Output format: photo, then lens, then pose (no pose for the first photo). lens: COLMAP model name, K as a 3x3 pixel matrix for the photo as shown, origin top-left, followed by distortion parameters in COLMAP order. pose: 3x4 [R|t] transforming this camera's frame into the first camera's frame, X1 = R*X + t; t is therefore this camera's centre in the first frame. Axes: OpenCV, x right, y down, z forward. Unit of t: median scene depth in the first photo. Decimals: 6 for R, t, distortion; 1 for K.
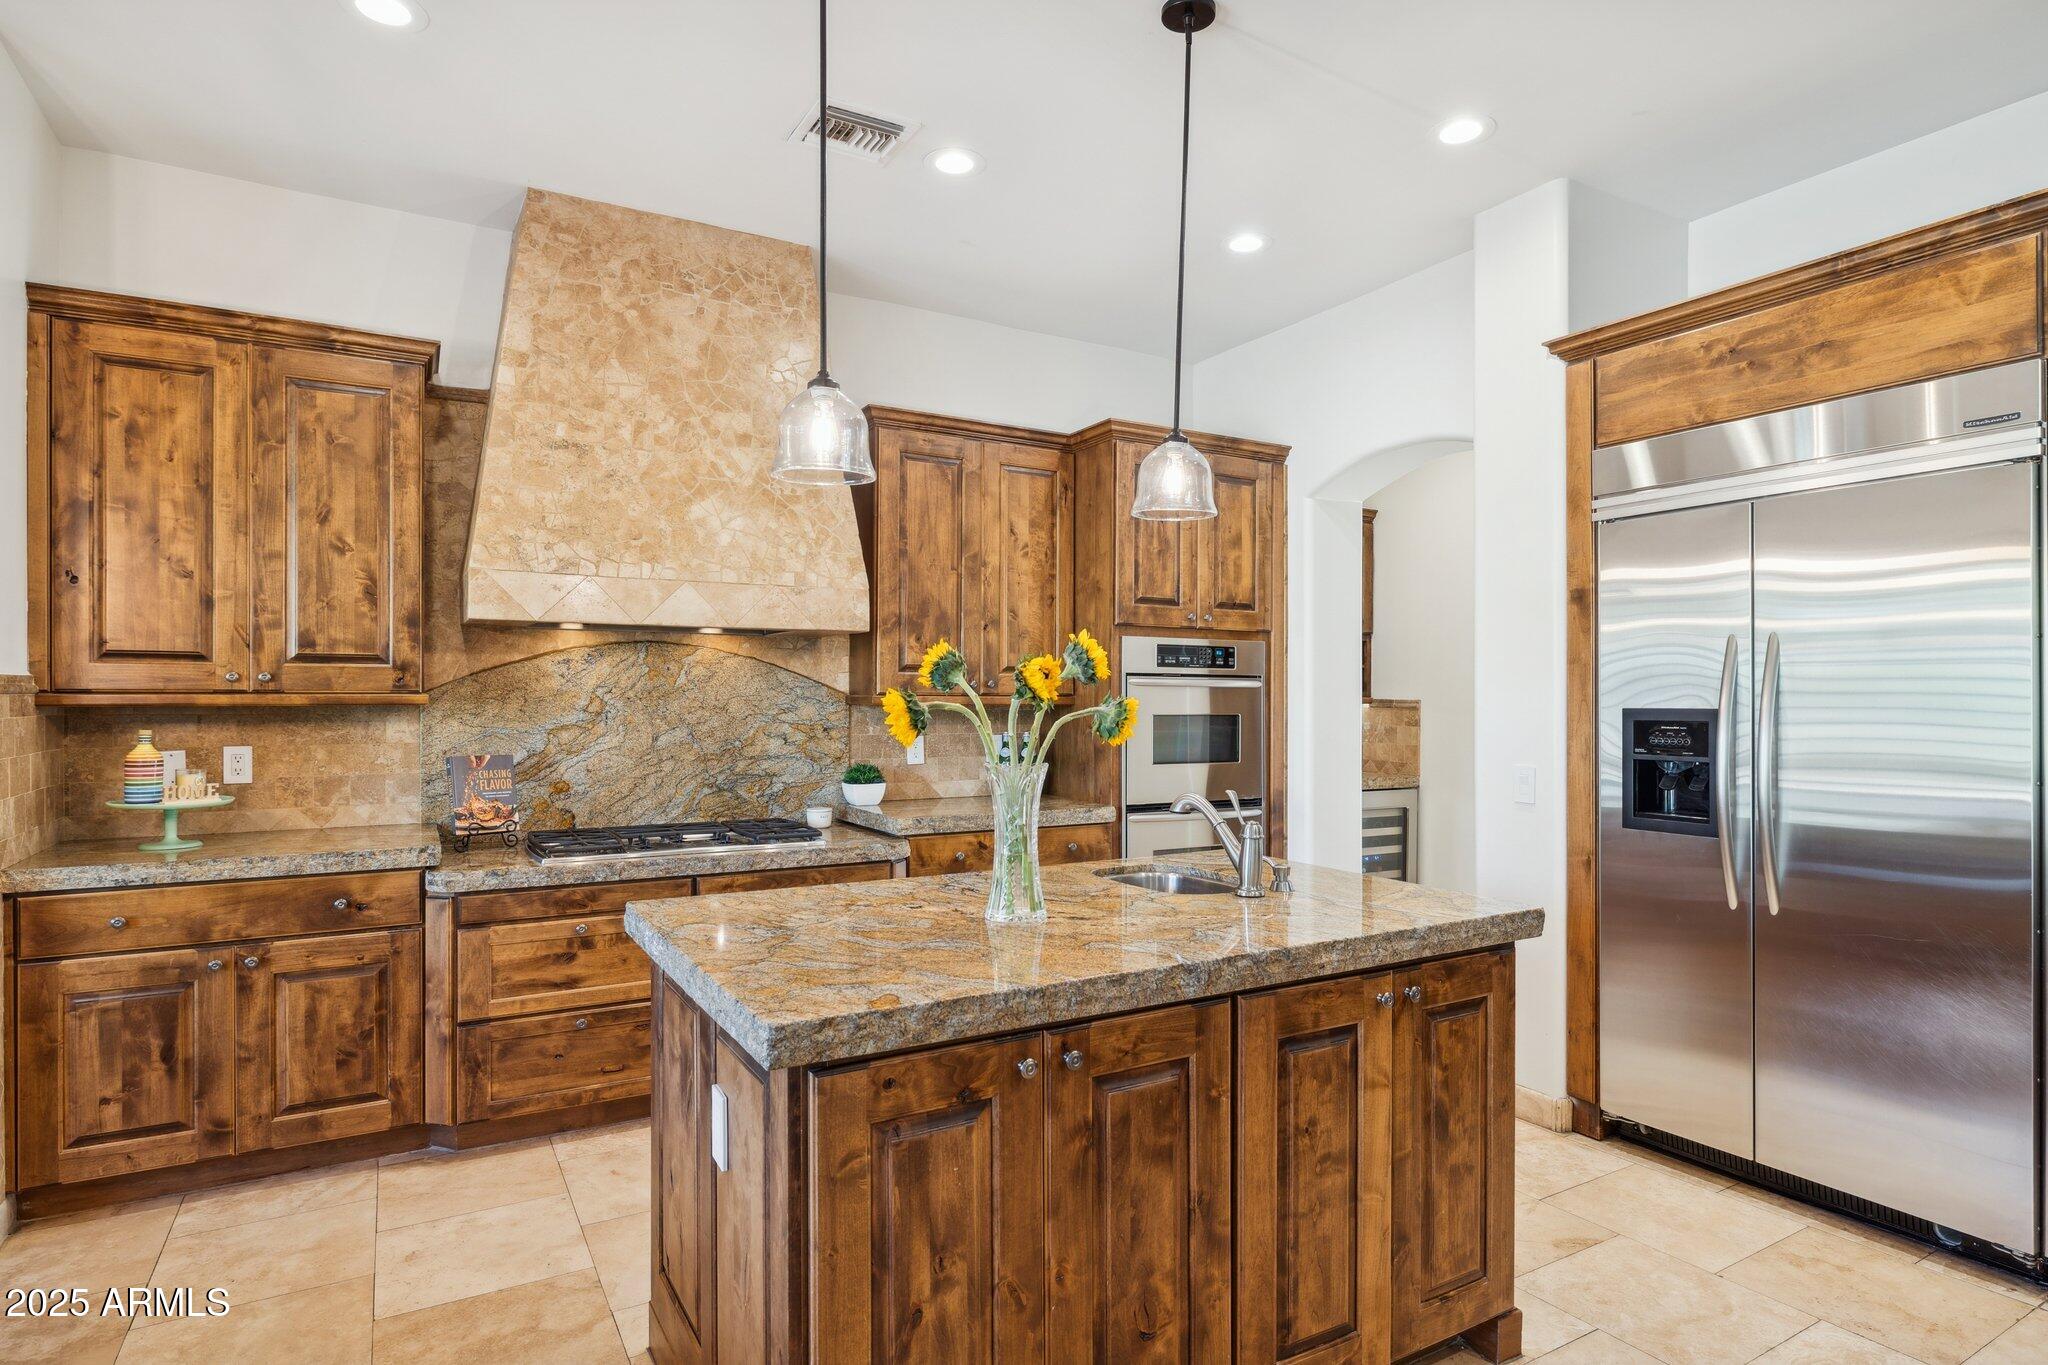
lens RADIAL K [[1094.7, 0, 1027.4], [0, 1094.7, 694.0], [0, 0, 1]] dist [-0.000390, 0.001334]
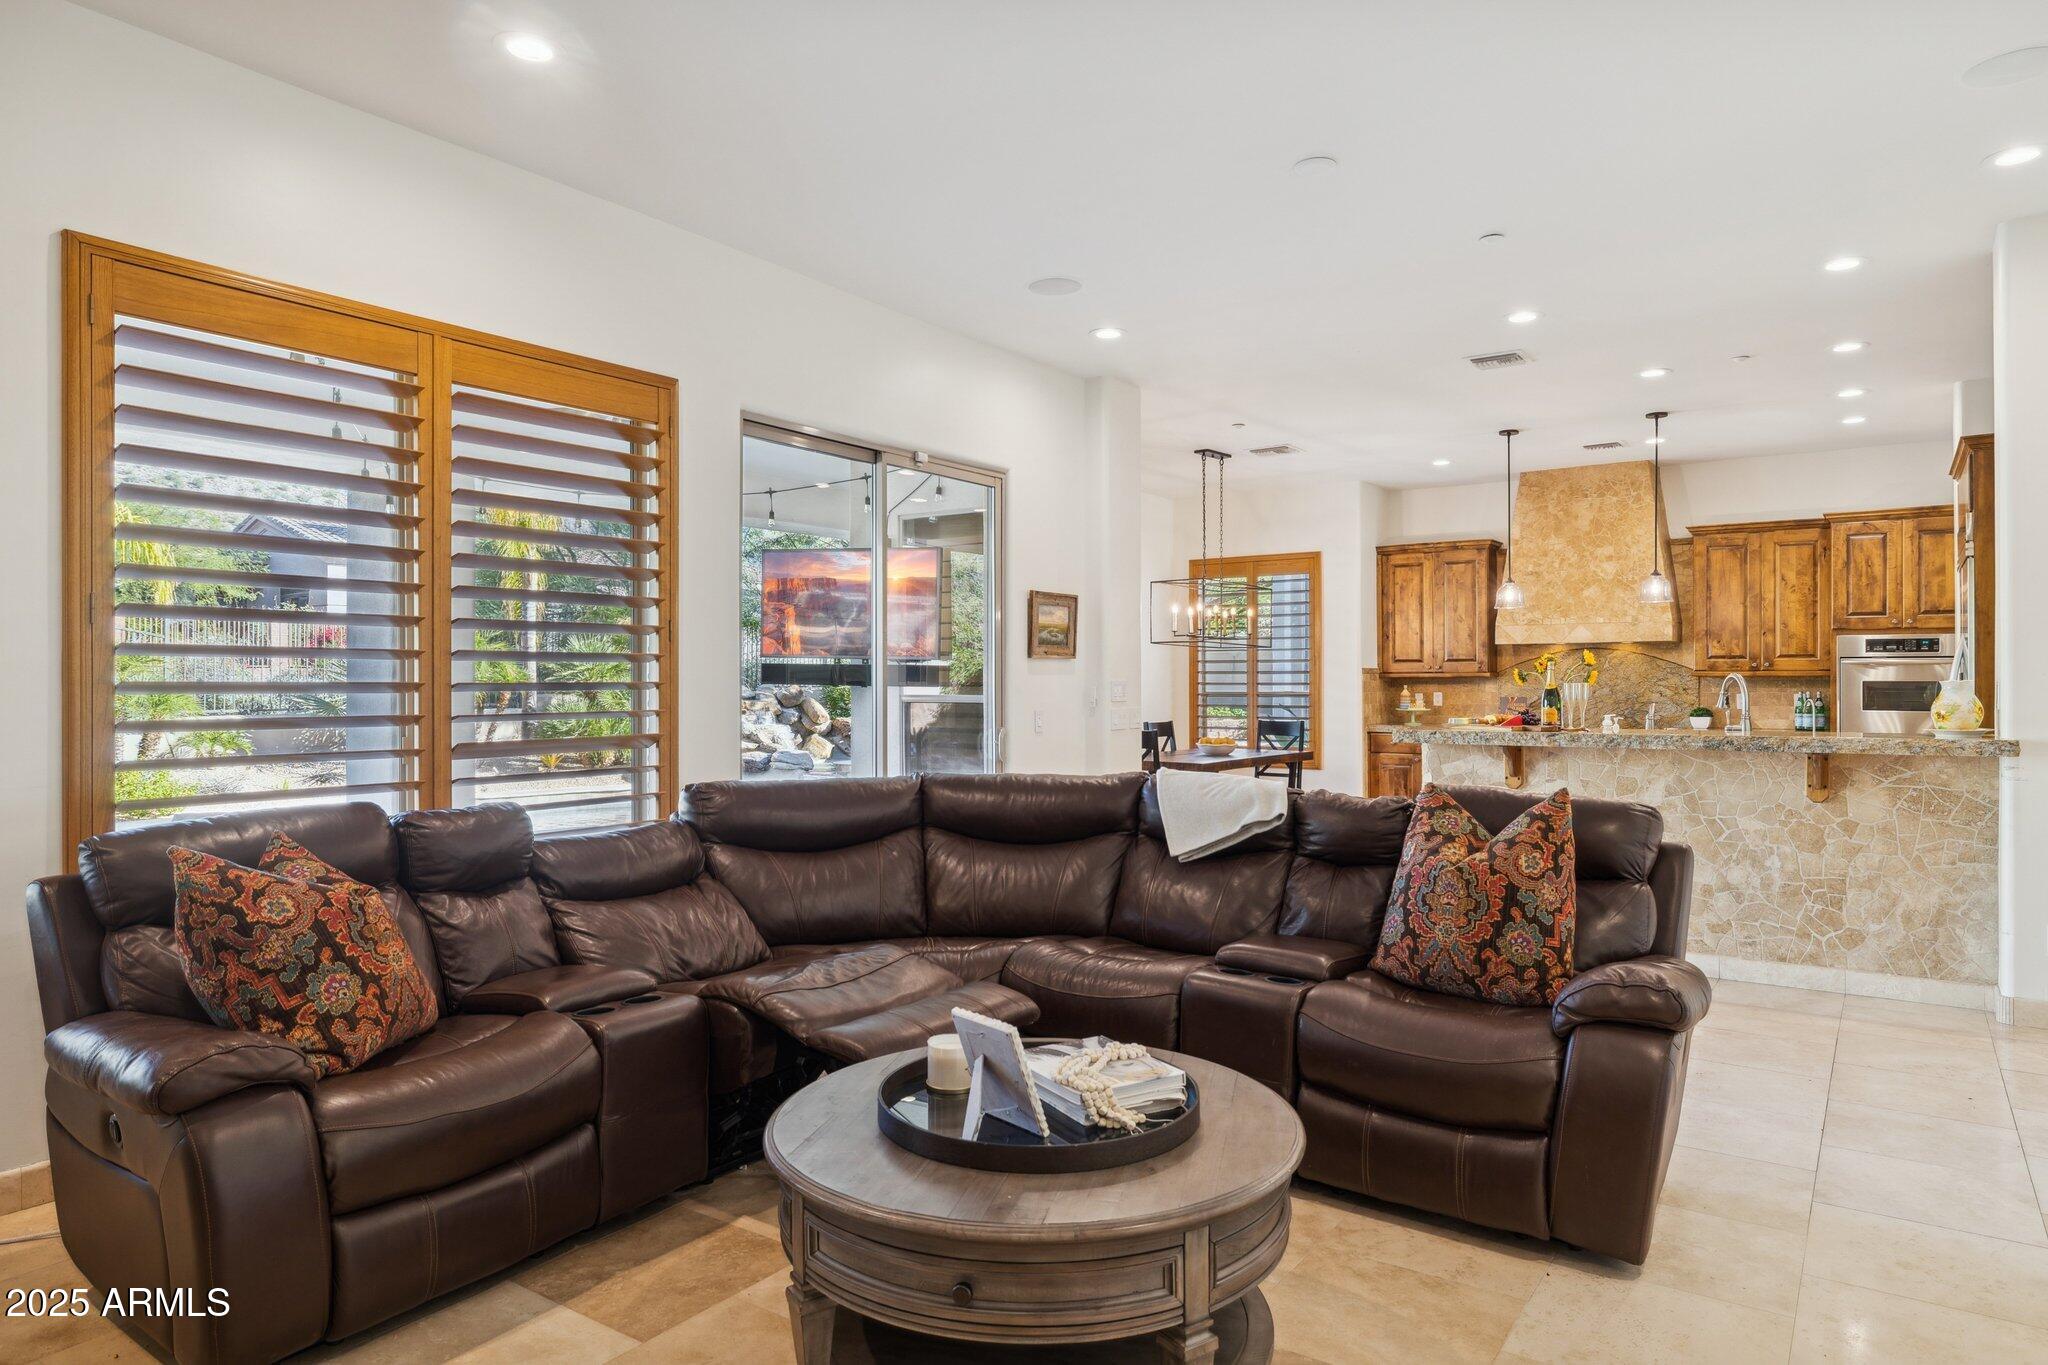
lens RADIAL K [[1225.5, 0, 1020.5], [0, 1225.5, 684.5], [0, 0, 1]] dist [-0.000453, 0.000812]
pose [[0.409357, -0.003877, -0.912366, 1.520880], [0.003176, 0.999991, -0.002824, 0.029890], [0.912369, -0.001741, 0.409366, -1.120546]]
